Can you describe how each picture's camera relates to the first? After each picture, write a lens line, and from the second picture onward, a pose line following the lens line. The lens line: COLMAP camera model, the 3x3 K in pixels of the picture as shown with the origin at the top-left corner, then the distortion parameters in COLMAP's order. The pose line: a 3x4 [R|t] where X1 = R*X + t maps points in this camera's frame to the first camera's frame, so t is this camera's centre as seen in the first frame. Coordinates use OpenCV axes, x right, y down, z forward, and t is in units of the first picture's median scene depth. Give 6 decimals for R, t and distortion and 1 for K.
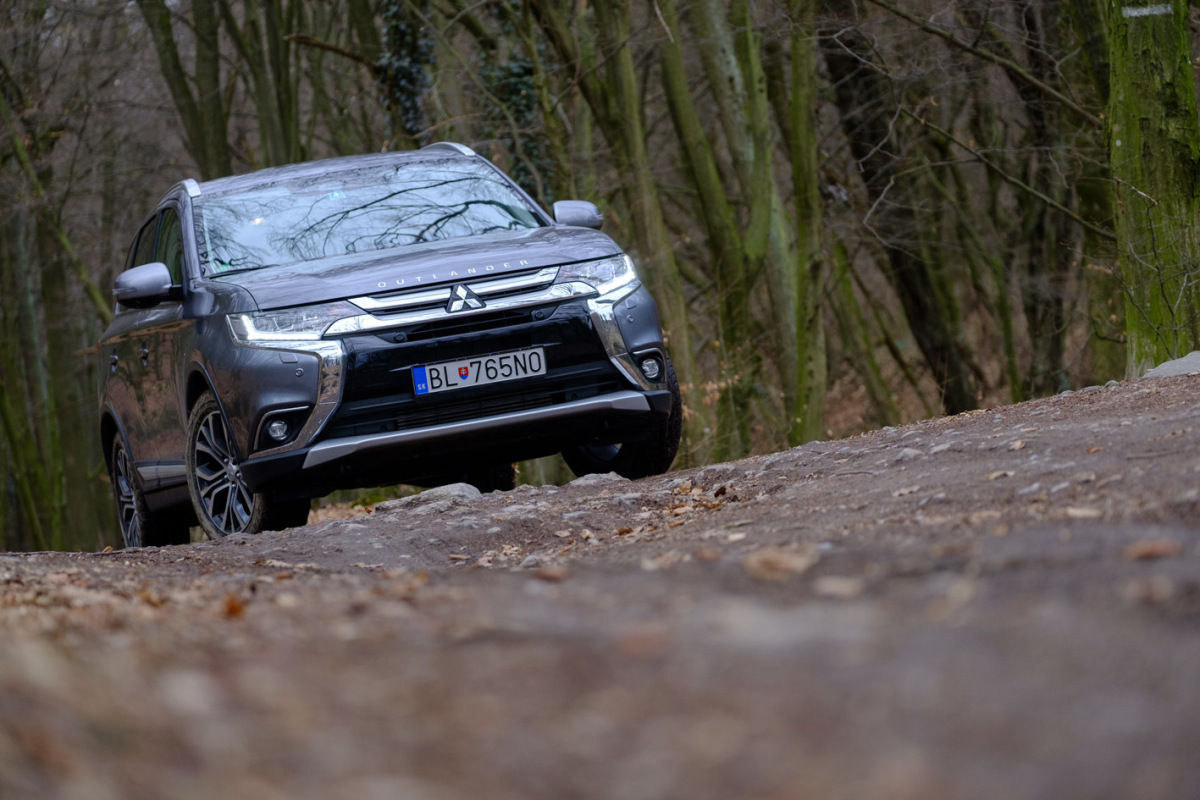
lens RADIAL K [[3922.9, 0, 652.6], [0, 3922.9, 441.7], [0, 0, 1]] dist [0.165997, 0.000000]
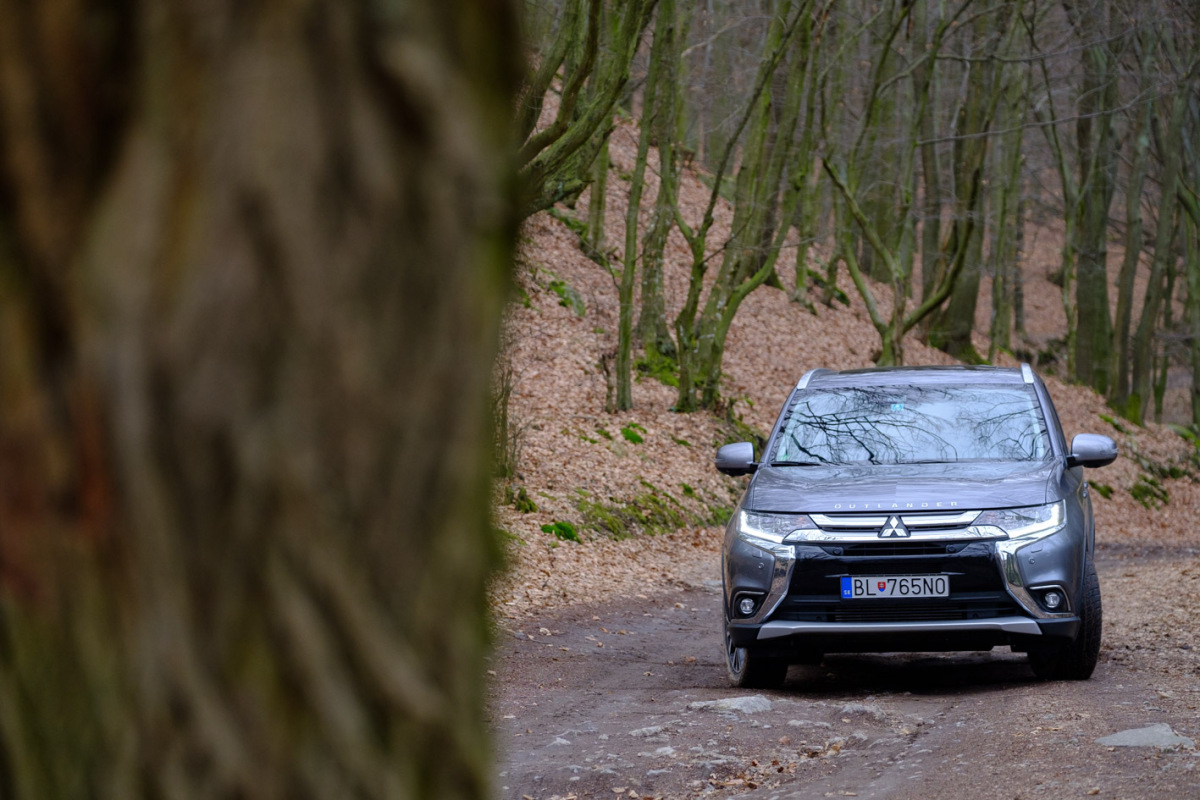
lens RADIAL K [[4018.2, 0, 586.2], [0, 4018.2, 467.7], [0, 0, 1]] dist [0.005528, 0.000000]
pose [[0.906209, 0.151054, -0.394927, 0.367250], [-0.130169, 0.988313, 0.079328, -0.143911], [0.402294, -0.020480, 0.915281, -0.226682]]
